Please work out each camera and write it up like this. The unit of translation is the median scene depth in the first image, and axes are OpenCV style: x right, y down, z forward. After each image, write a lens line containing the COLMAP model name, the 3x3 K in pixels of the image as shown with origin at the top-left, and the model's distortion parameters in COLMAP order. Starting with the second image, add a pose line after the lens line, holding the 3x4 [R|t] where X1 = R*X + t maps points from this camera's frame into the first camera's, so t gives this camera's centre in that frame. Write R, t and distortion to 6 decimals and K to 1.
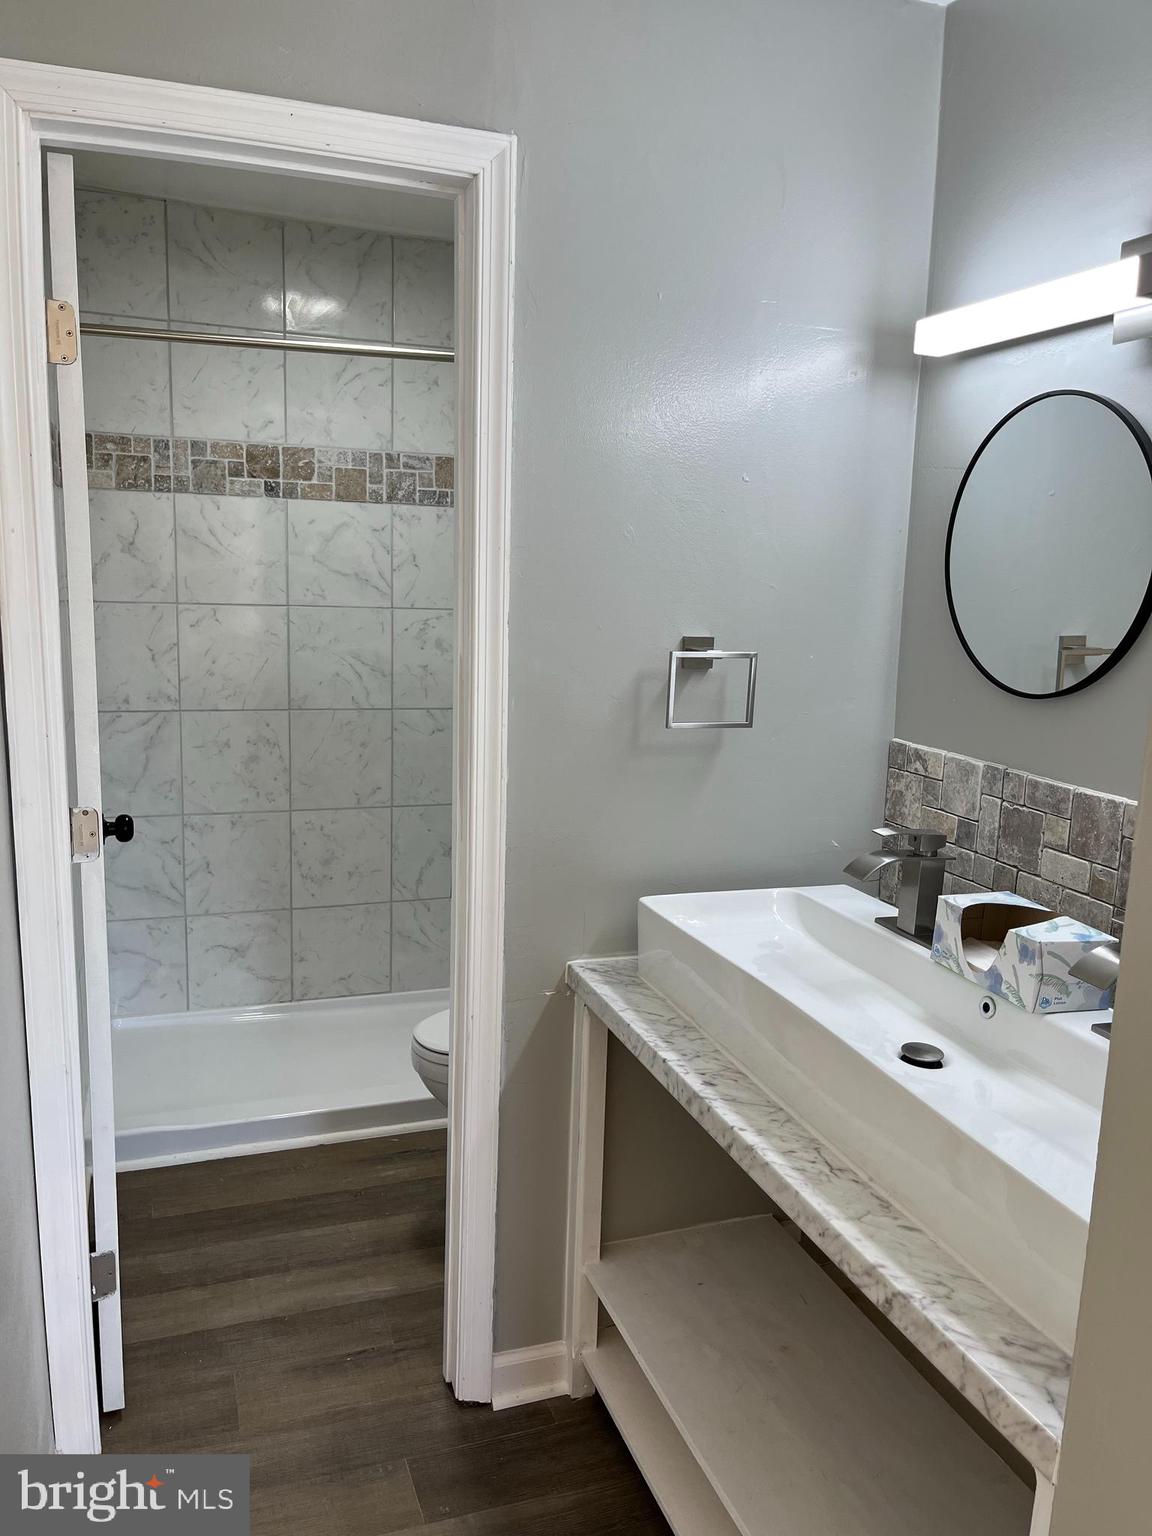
lens RADIAL K [[1195.3, 0, 576.0], [0, 1195.3, 768.0], [0, 0, 1]] dist [0.052126, -0.052666]
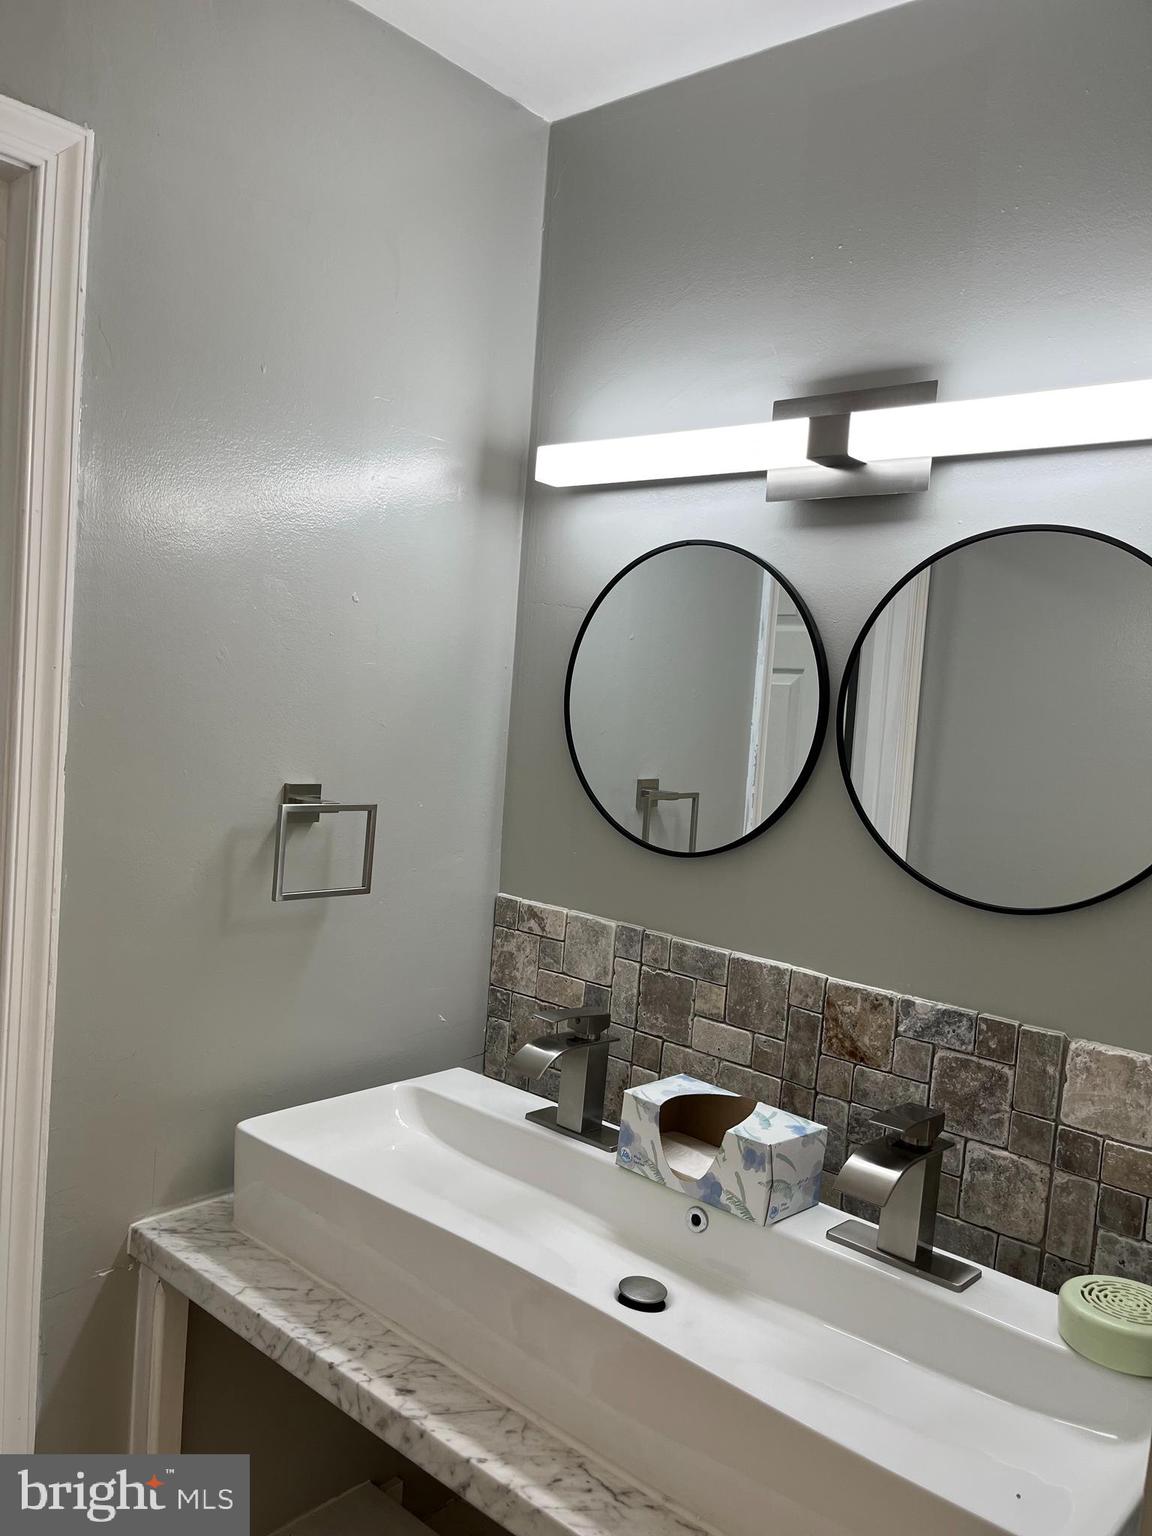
lens RADIAL K [[1195.3, 0, 576.0], [0, 1195.3, 768.0], [0, 0, 1]] dist [0.052126, -0.052666]
pose [[0.870730, 0.008838, 0.491681, -0.167620], [0.029920, 0.997034, -0.070908, -0.069723], [-0.490850, 0.076453, 0.867883, 0.244898]]
